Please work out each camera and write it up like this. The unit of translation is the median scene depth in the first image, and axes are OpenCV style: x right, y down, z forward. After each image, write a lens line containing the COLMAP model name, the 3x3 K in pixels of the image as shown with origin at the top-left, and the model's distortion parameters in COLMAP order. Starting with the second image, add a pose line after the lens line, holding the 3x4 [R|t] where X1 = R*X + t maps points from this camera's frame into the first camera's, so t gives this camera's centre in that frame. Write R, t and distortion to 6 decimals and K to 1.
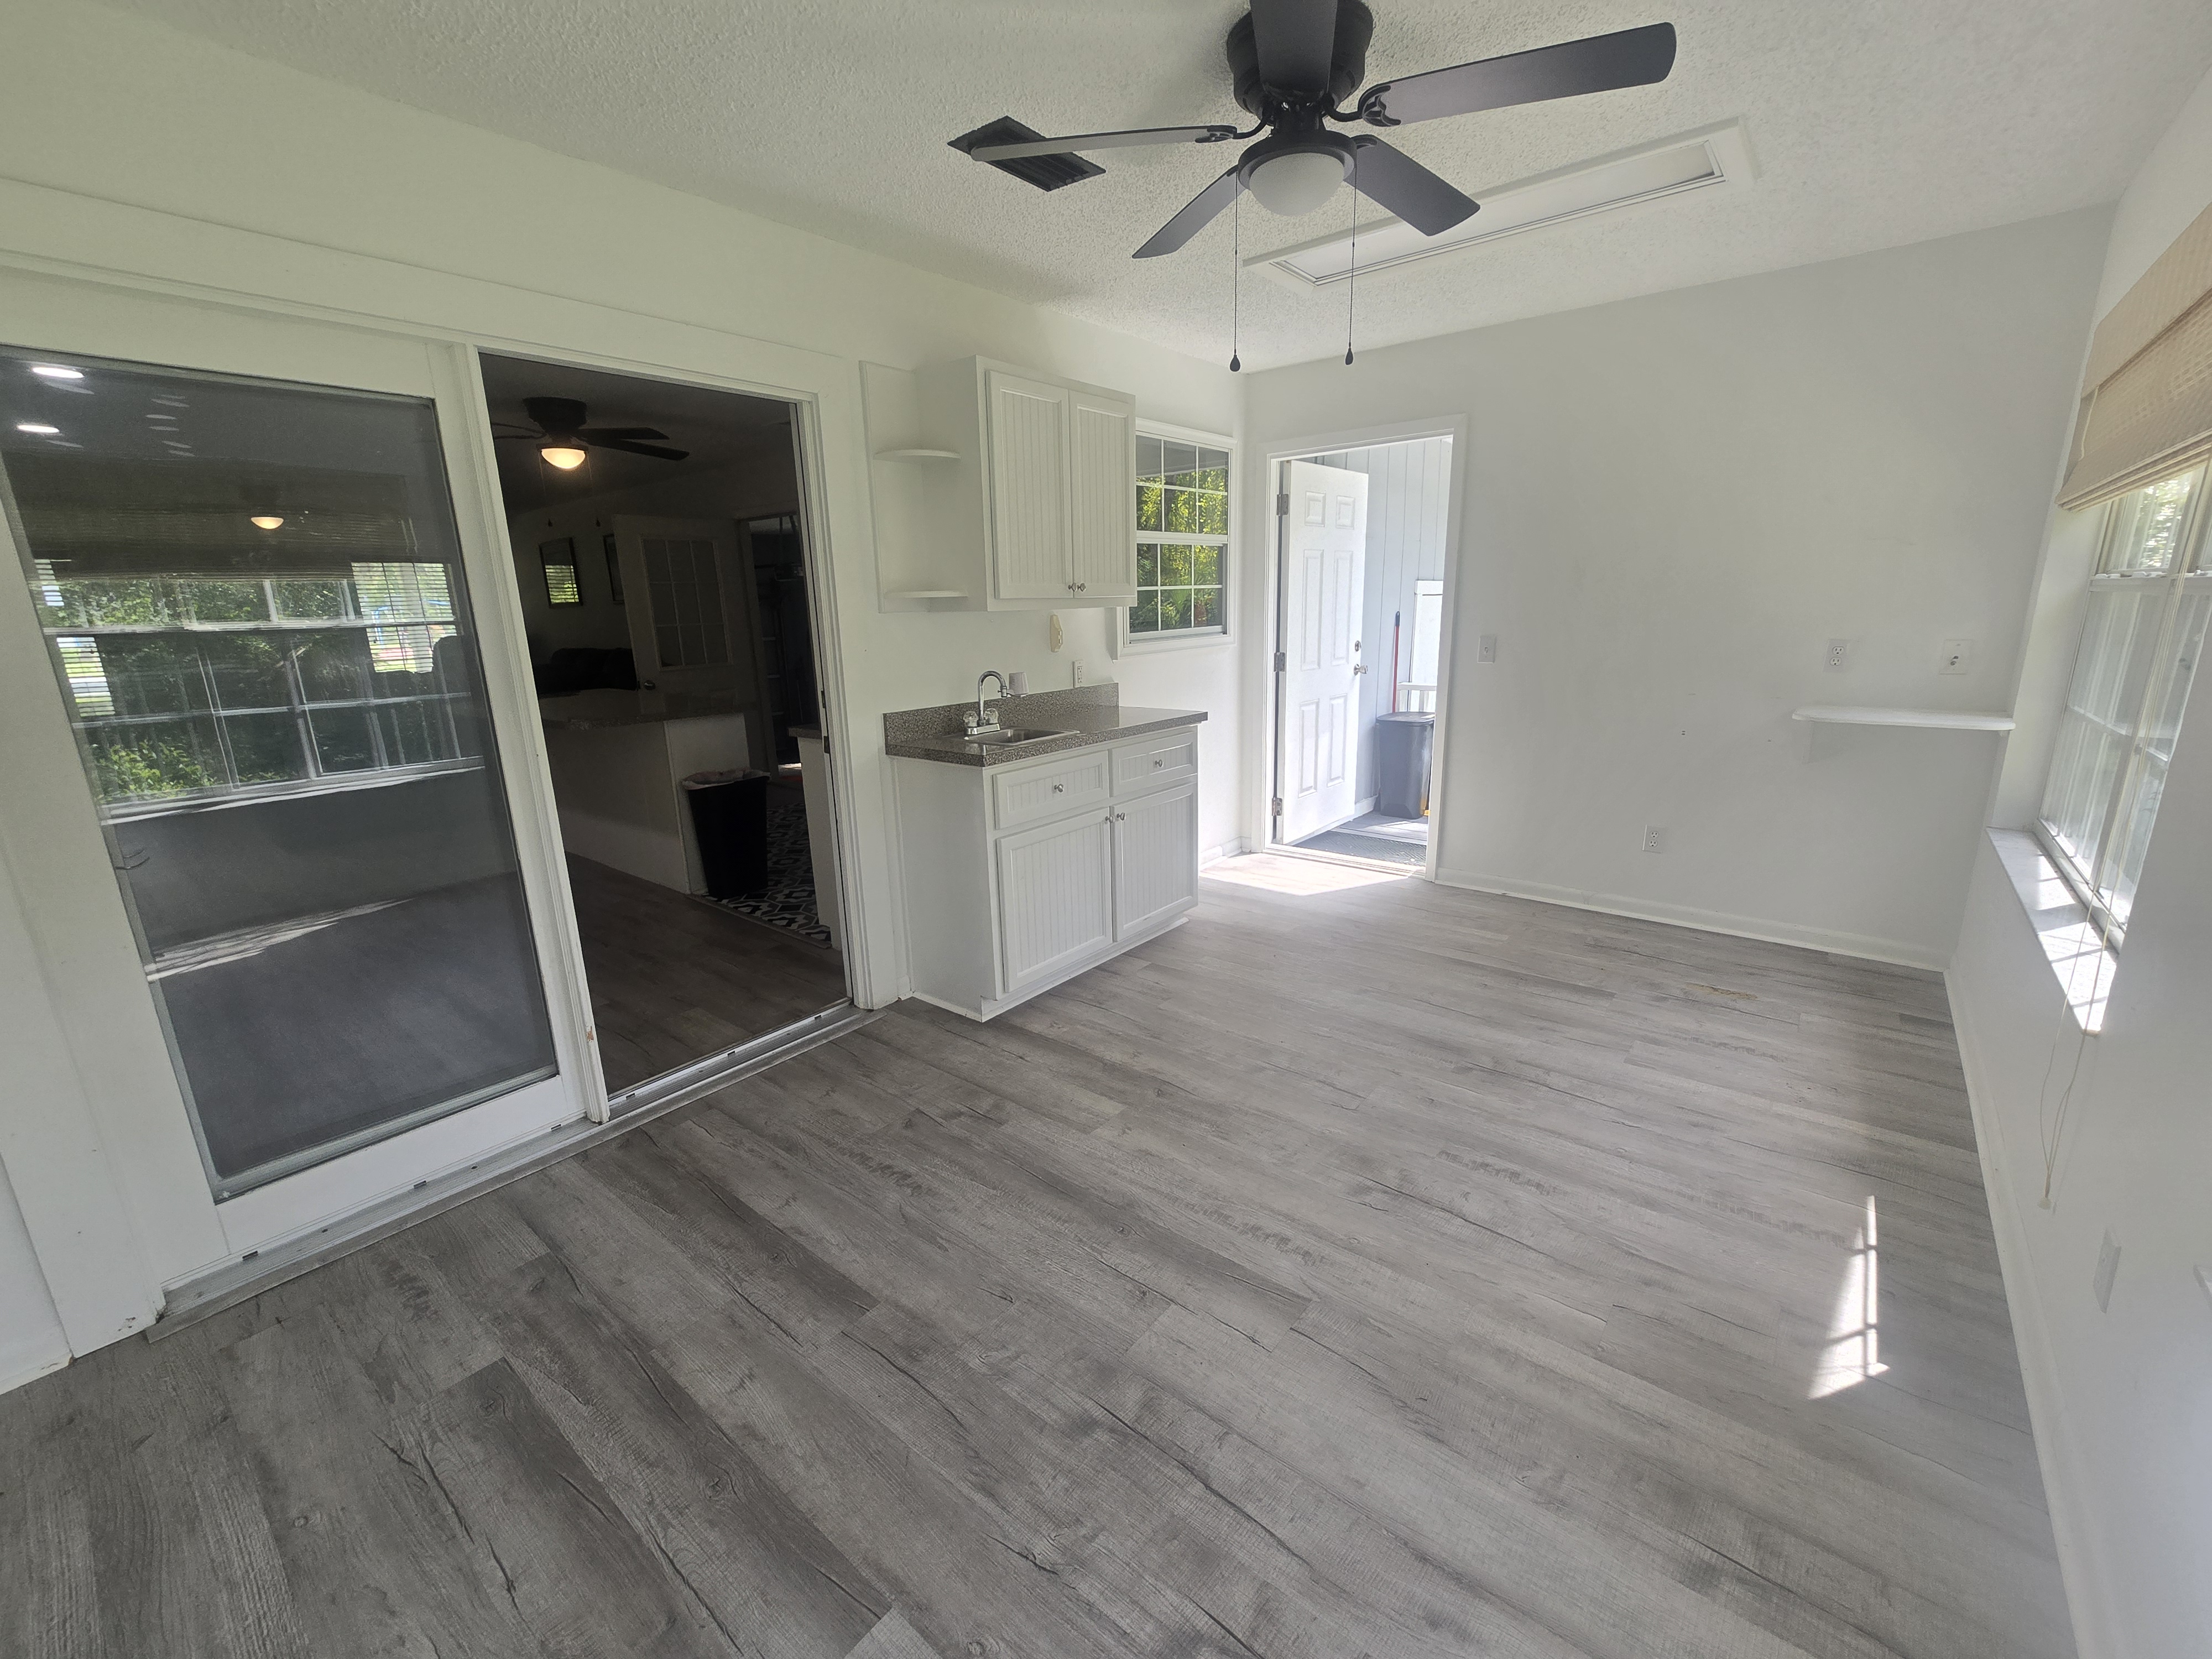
lens RADIAL K [[915.0, 0, 1108.8], [0, 915.0, 840.4], [0, 0, 1]] dist [0.004485, -0.000750]
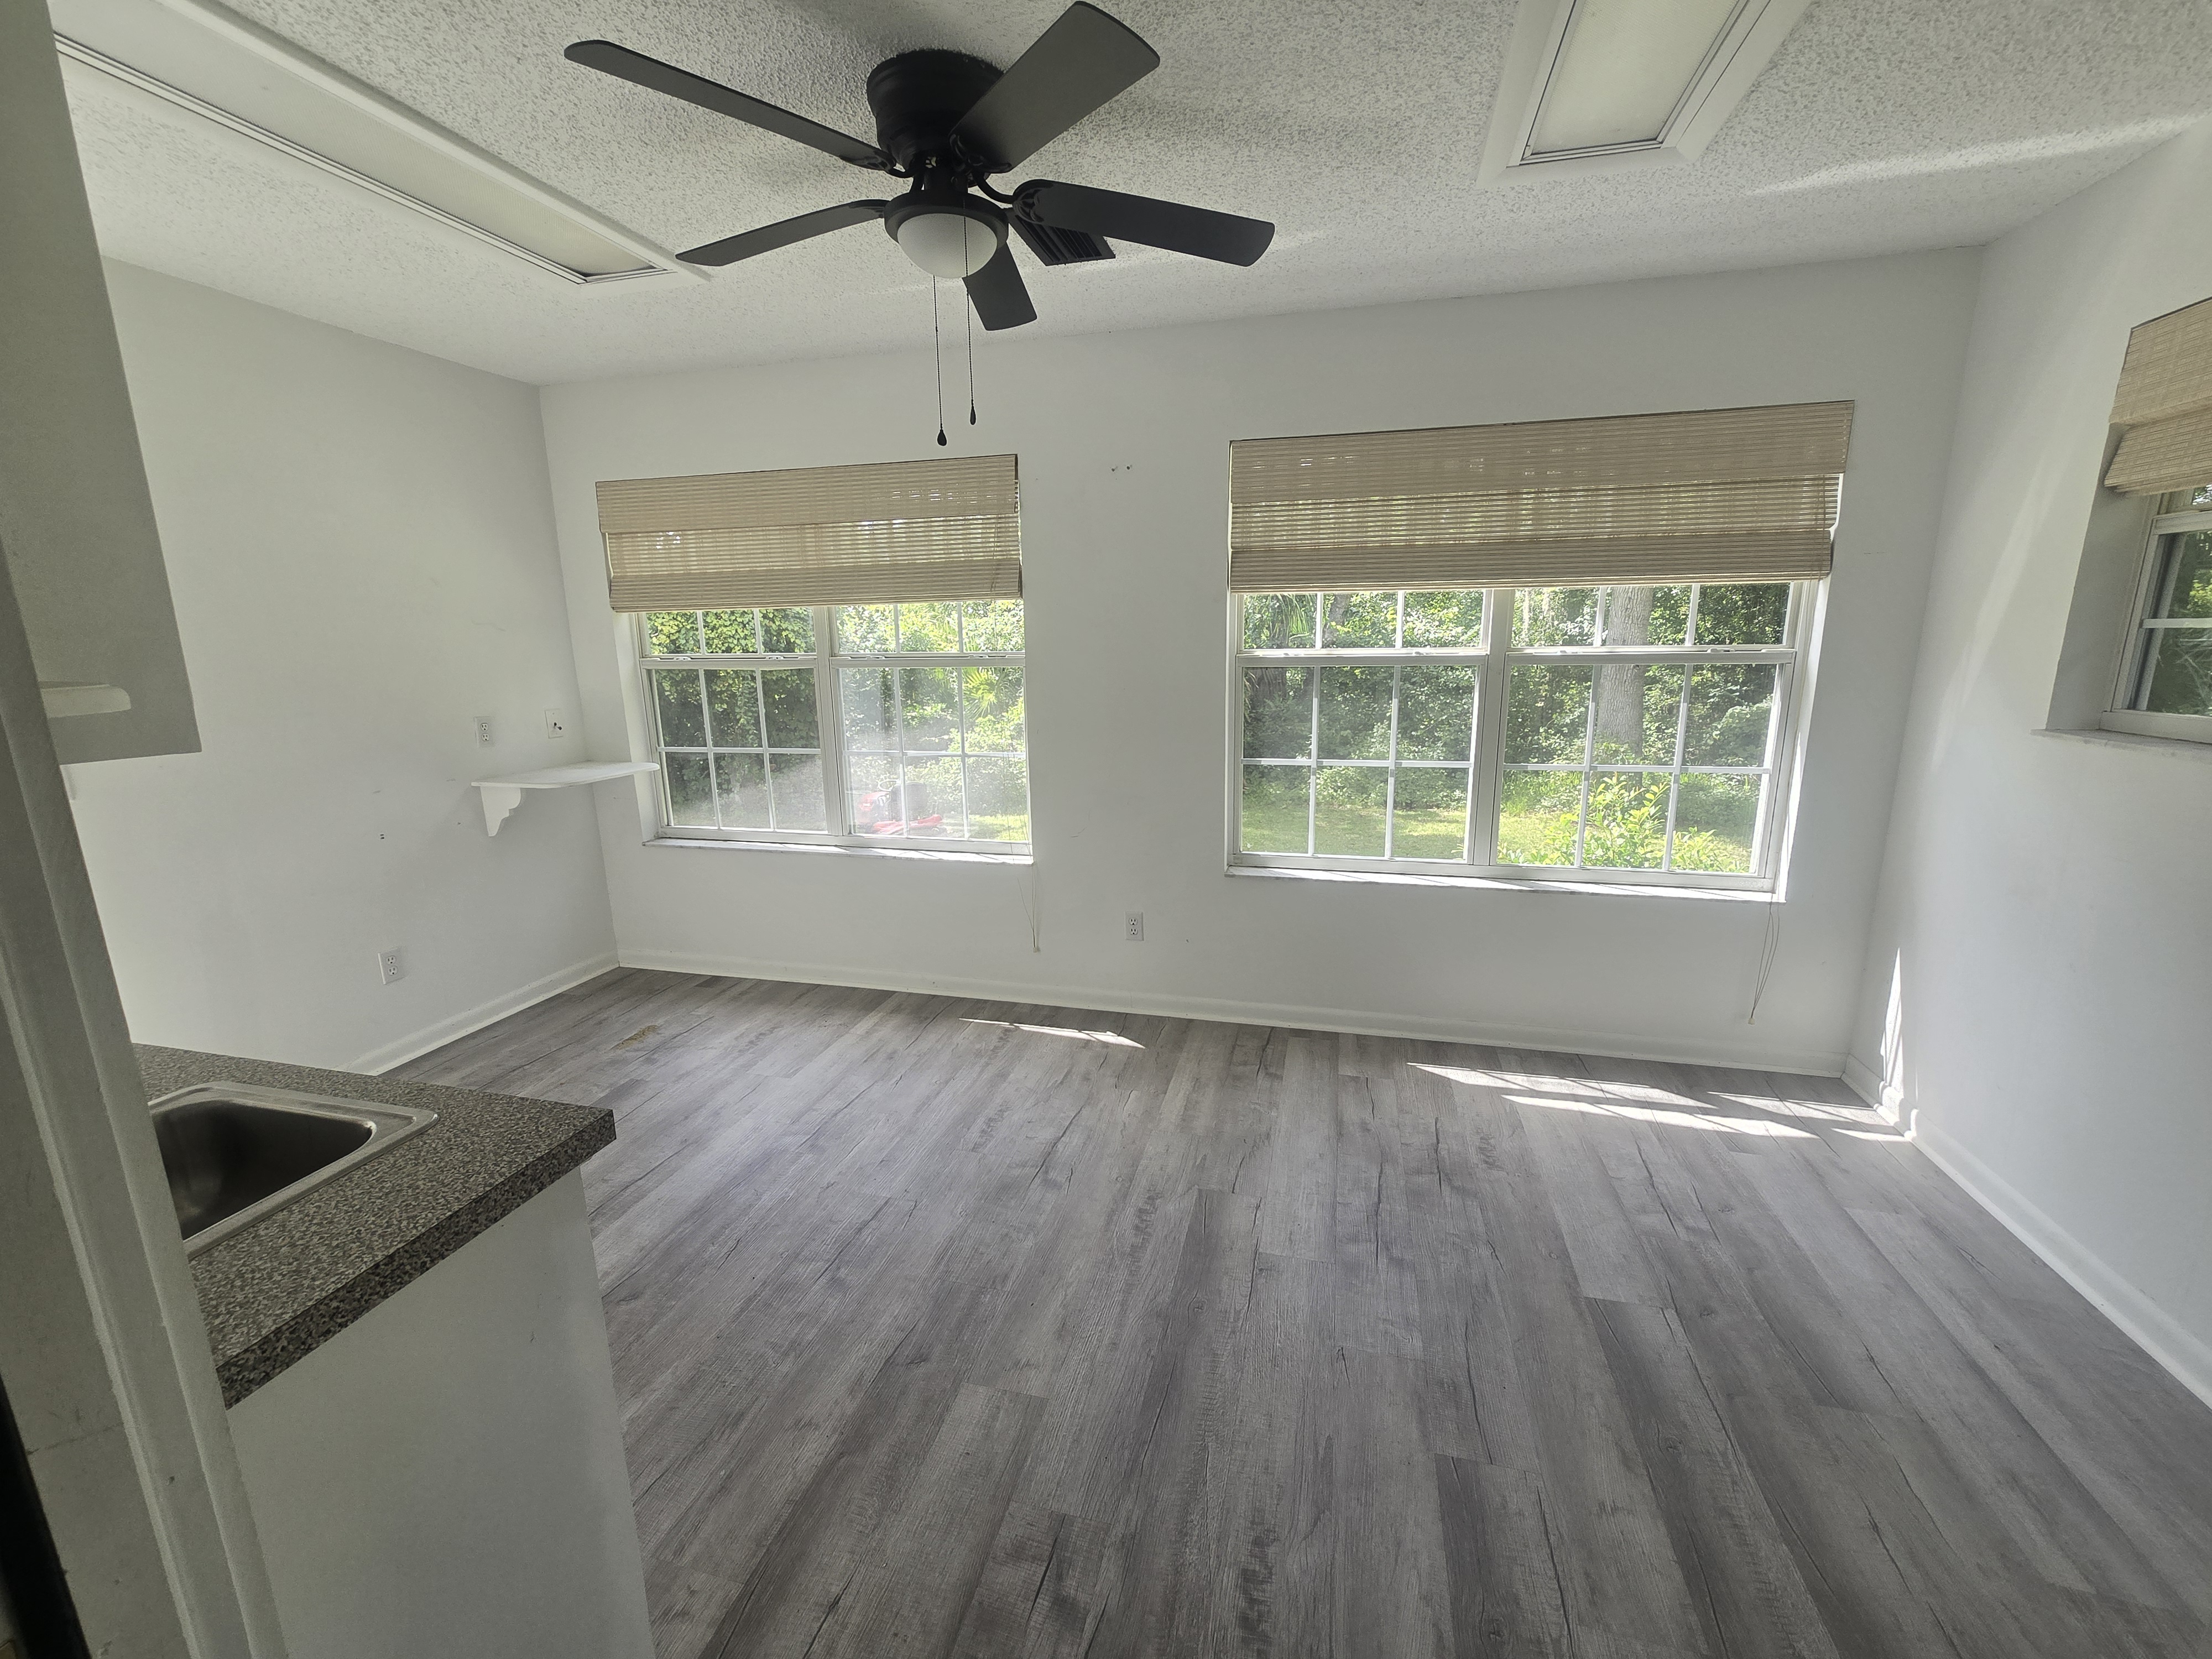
lens RADIAL K [[915.0, 0, 1128.7], [0, 915.0, 822.4], [0, 0, 1]] dist [0.004485, -0.000750]
pose [[-0.432784, -0.151981, 0.888594, -0.731674], [0.249339, 0.927055, 0.279998, -0.334833], [-0.866330, 0.342740, -0.363320, 1.236991]]
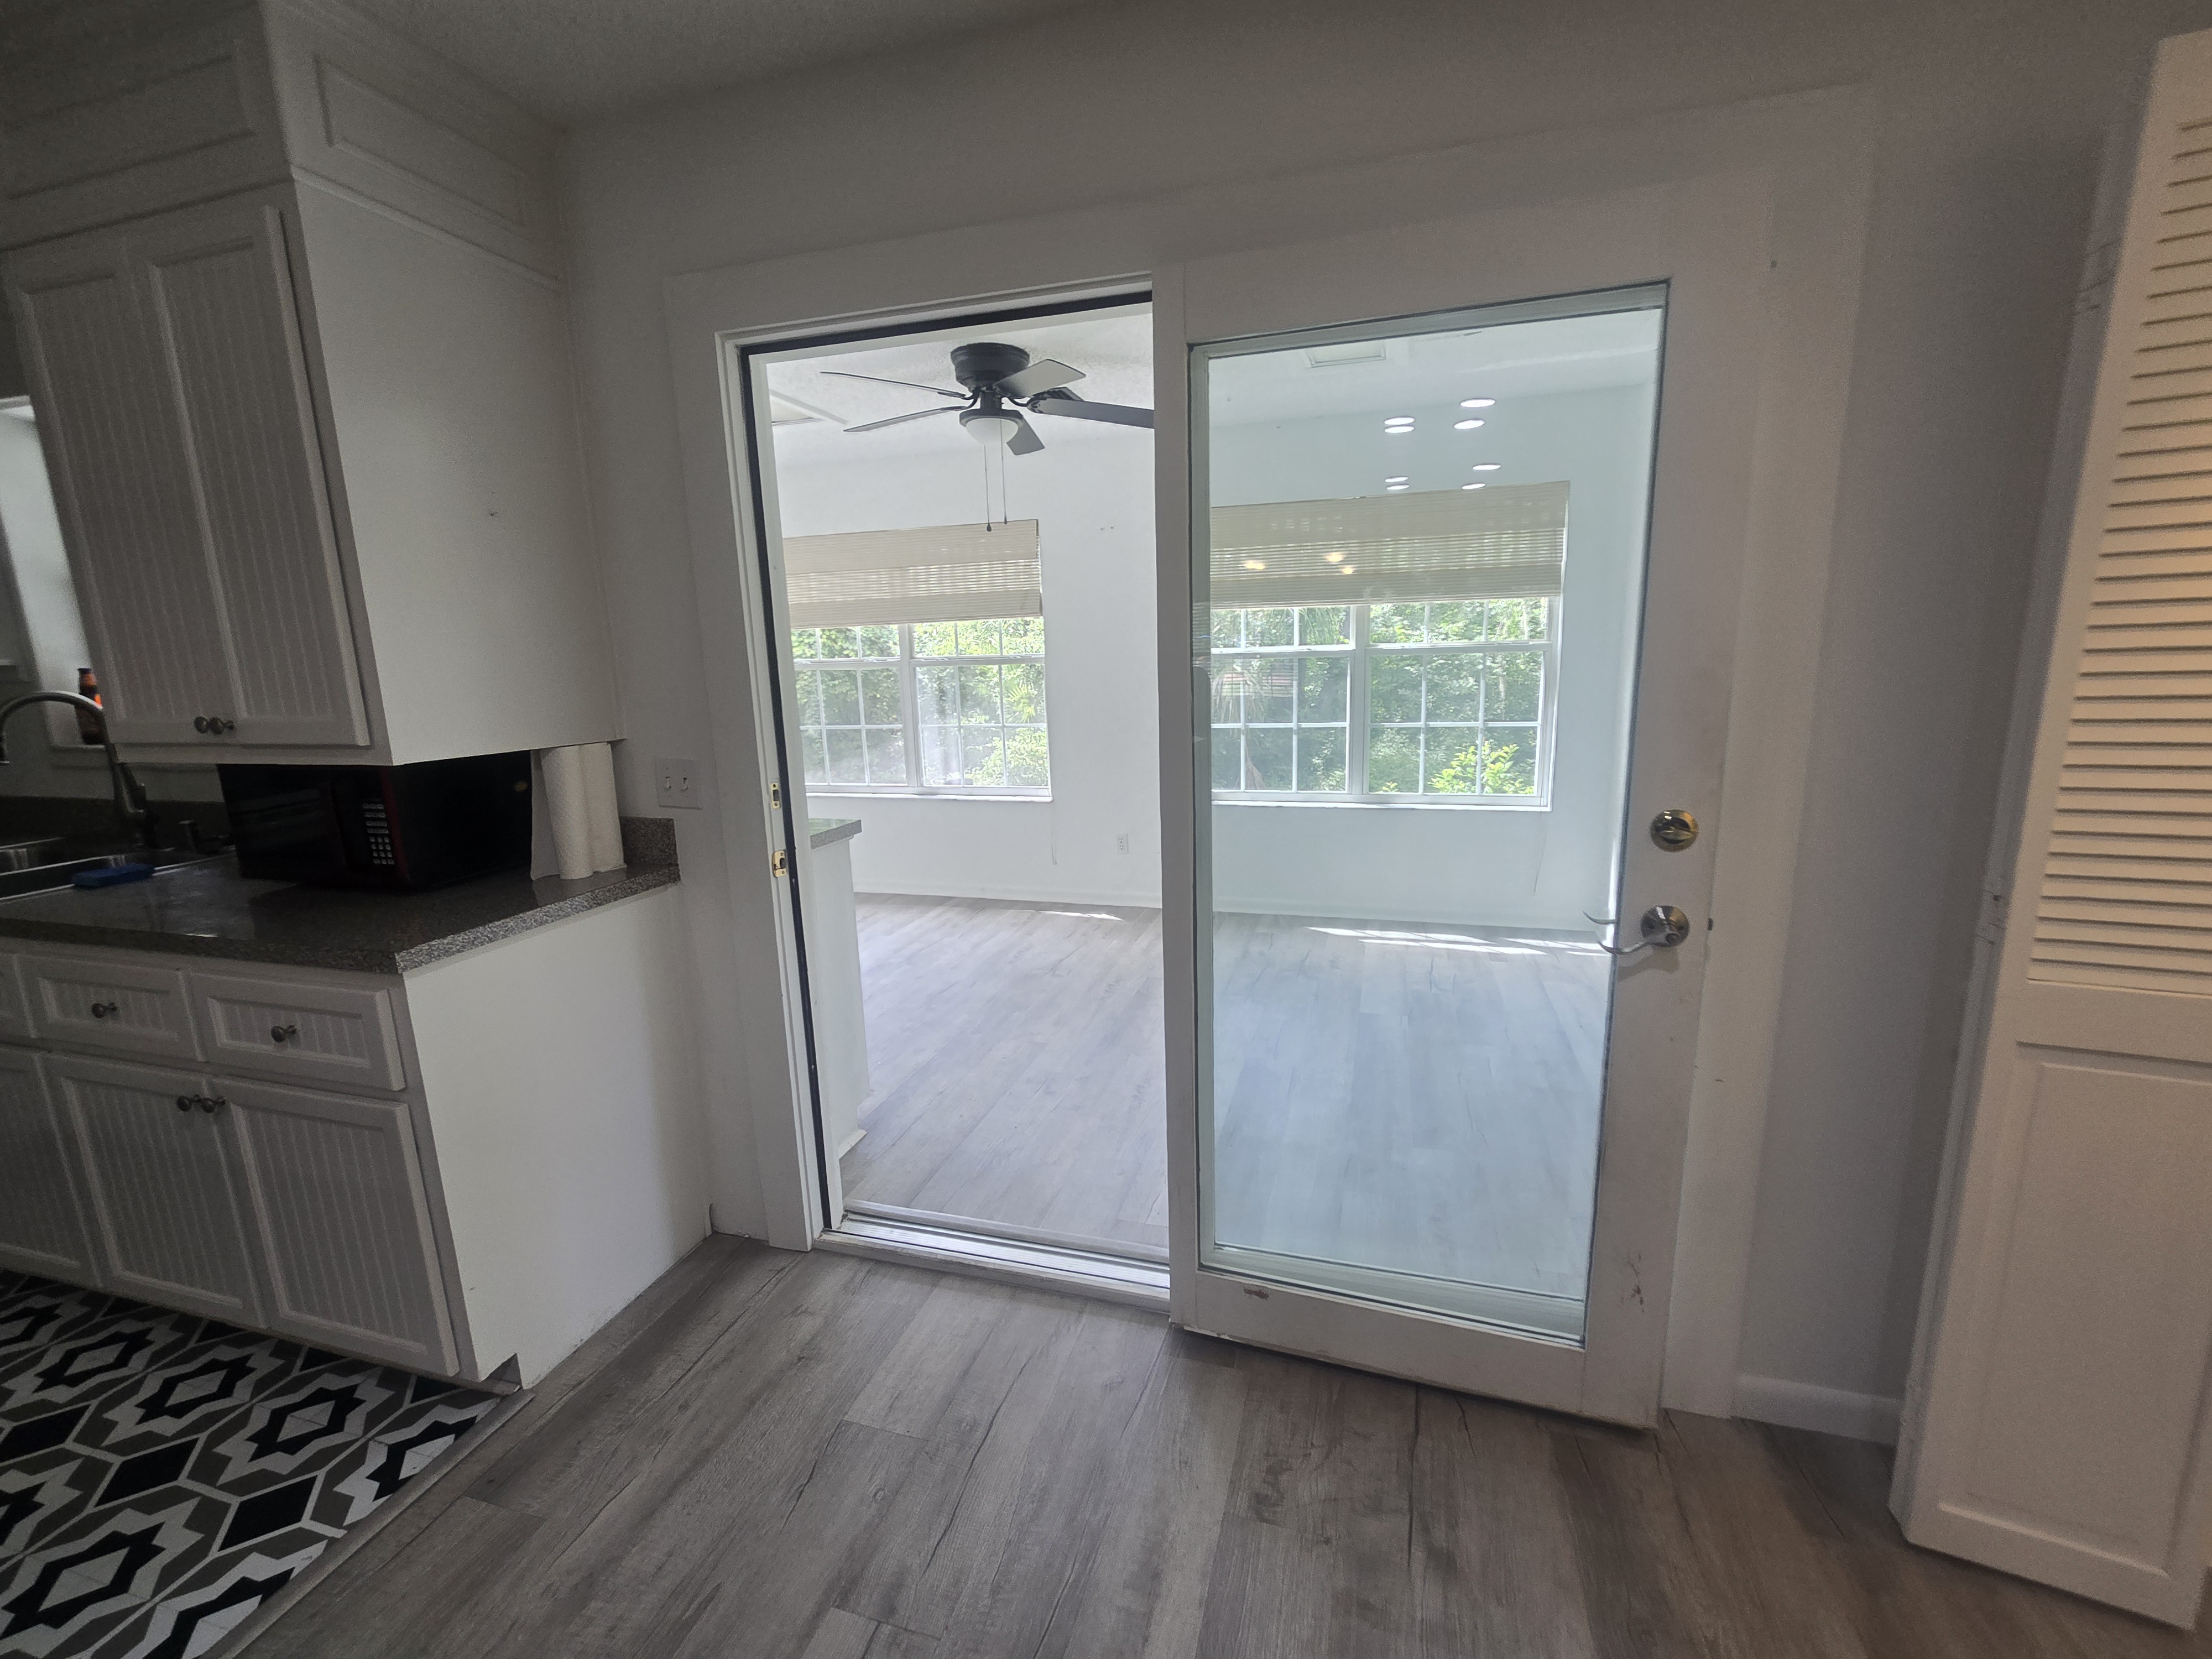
lens RADIAL K [[915.0, 0, 1134.6], [0, 915.0, 821.2], [0, 0, 1]] dist [0.004485, -0.000750]
pose [[-0.398755, -0.129683, 0.907842, -1.462027], [0.264723, 0.931531, 0.249343, -0.329848], [-0.878018, 0.339753, -0.337123, 1.445091]]
